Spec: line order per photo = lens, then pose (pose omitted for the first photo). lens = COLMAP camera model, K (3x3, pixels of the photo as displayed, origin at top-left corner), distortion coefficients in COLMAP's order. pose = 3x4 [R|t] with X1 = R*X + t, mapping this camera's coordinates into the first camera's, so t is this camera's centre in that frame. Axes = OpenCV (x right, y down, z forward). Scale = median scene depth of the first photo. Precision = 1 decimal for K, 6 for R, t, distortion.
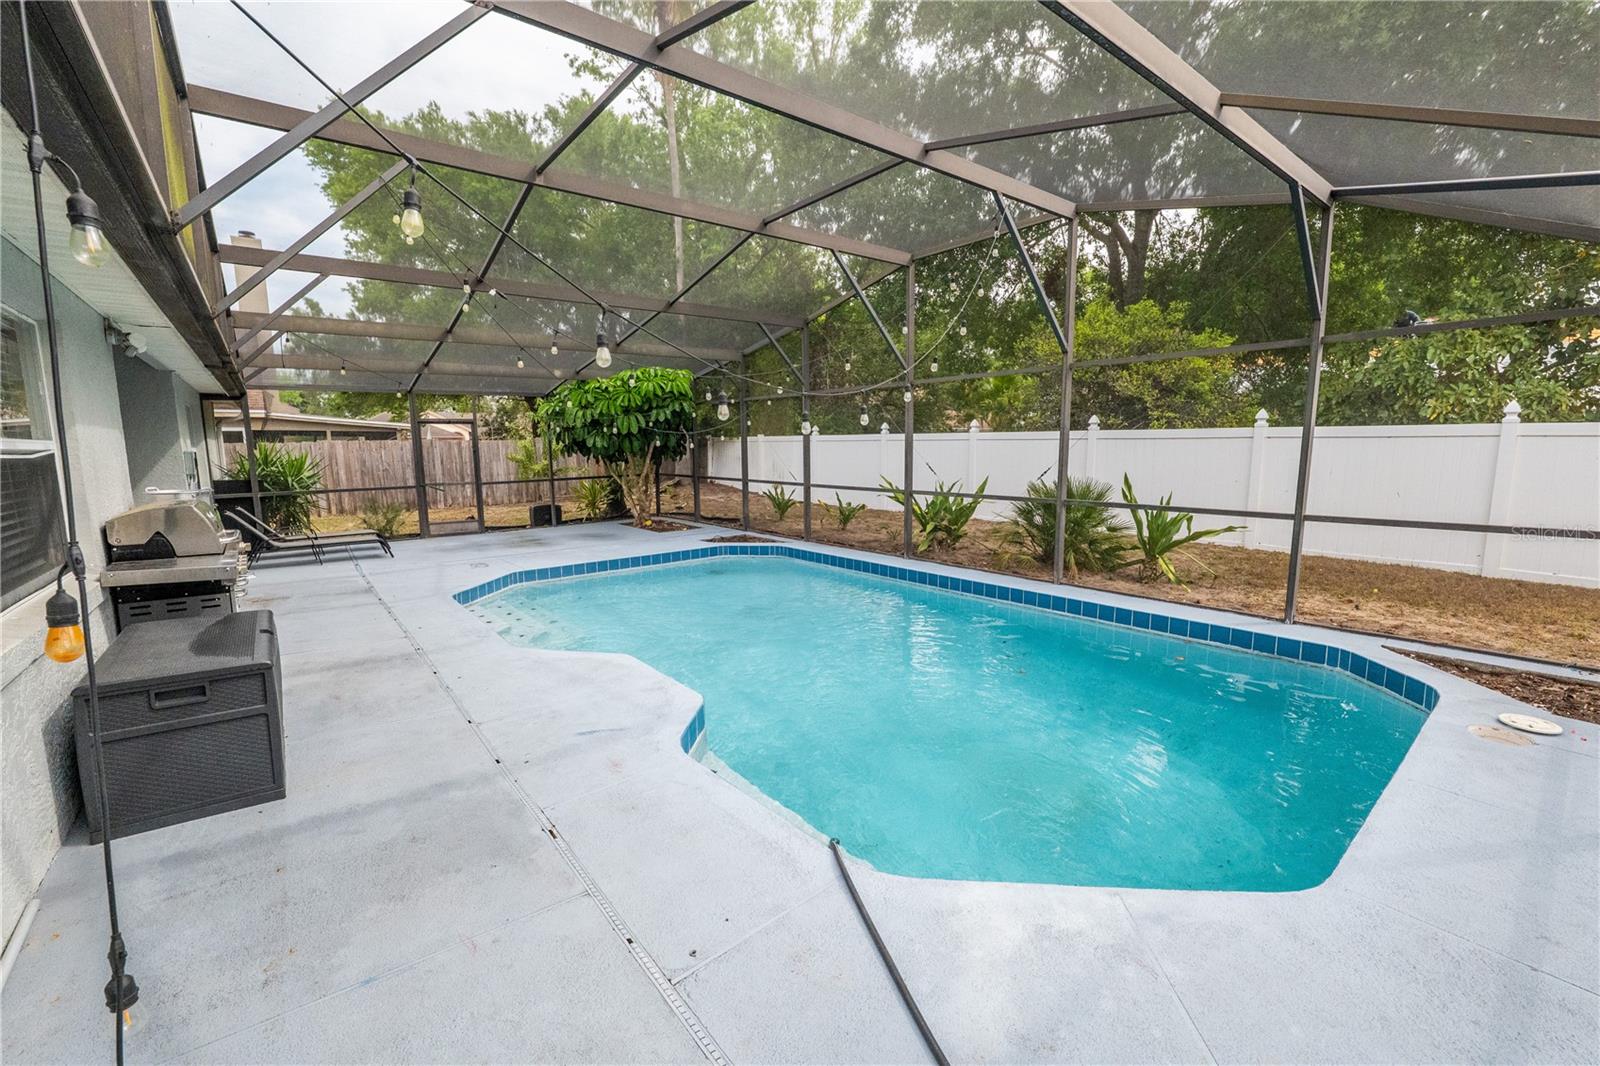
lens RADIAL K [[656.6, 0, 796.0], [0, 656.6, 527.4], [0, 0, 1]] dist [-0.012537, 0.000028]
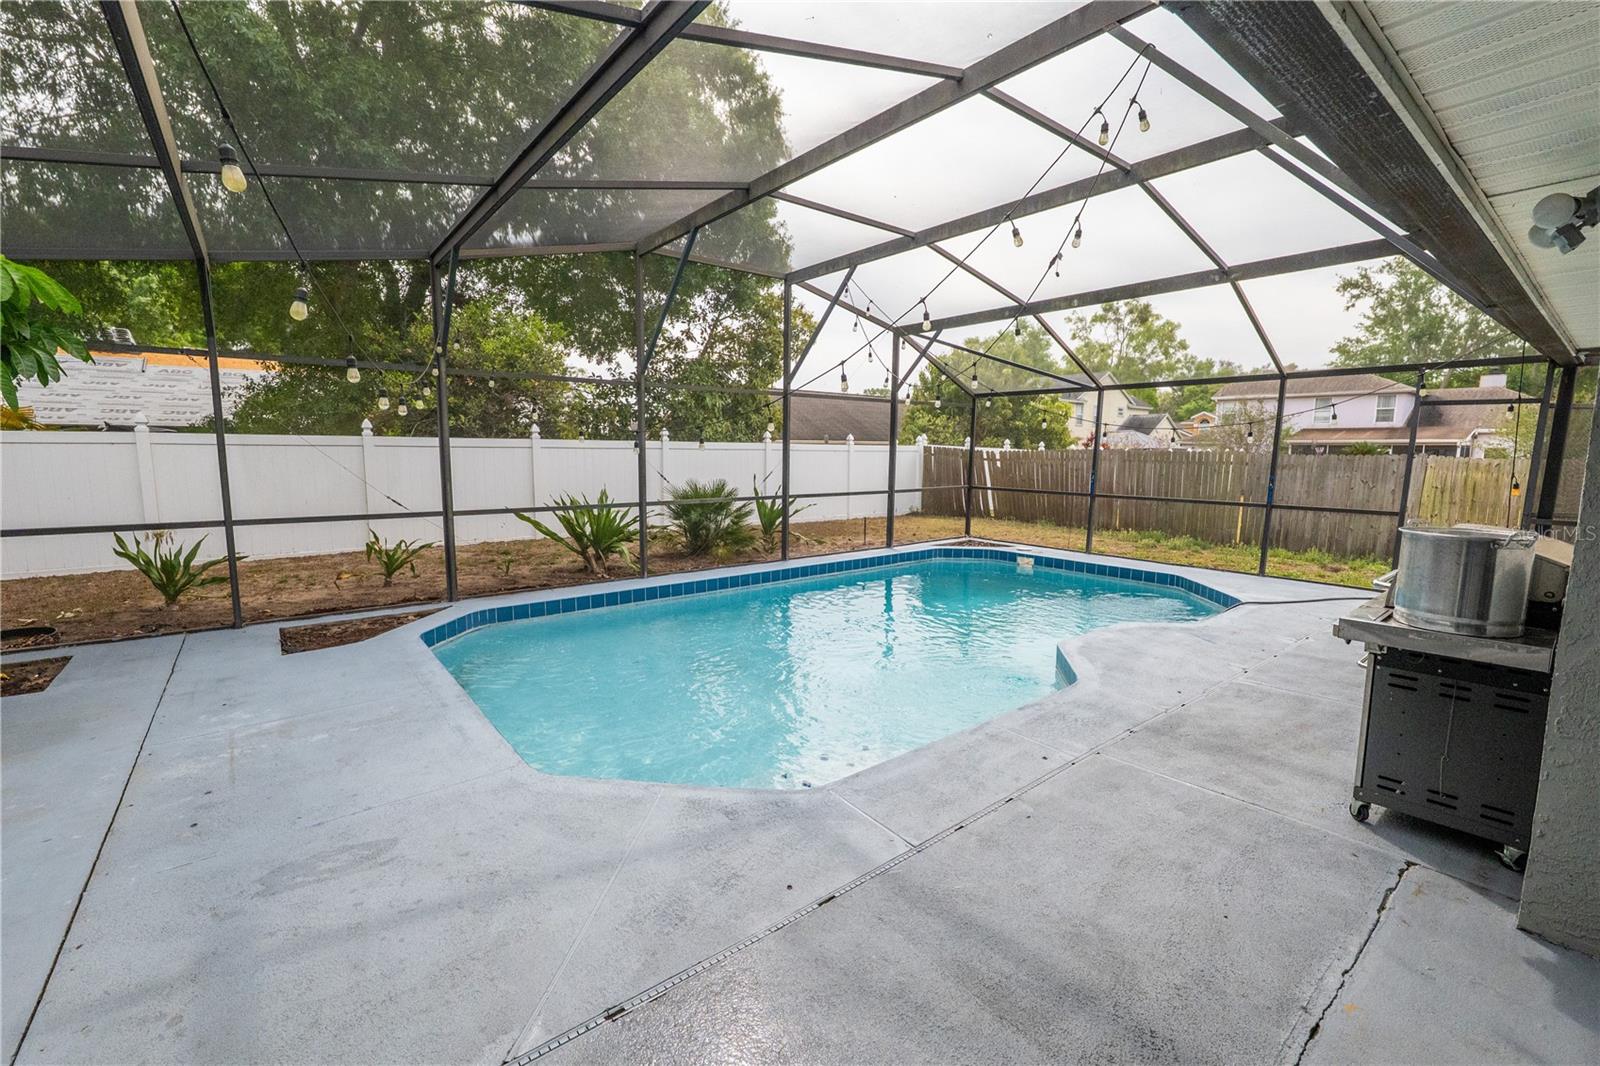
lens RADIAL K [[656.6, 0, 797.7], [0, 656.6, 534.2], [0, 0, 1]] dist [-0.012537, 0.000028]
pose [[0.002661, -0.117539, 0.993065, -0.741081], [0.121532, 0.985745, 0.116347, -0.093123], [-0.992584, 0.120379, 0.016907, 0.775499]]
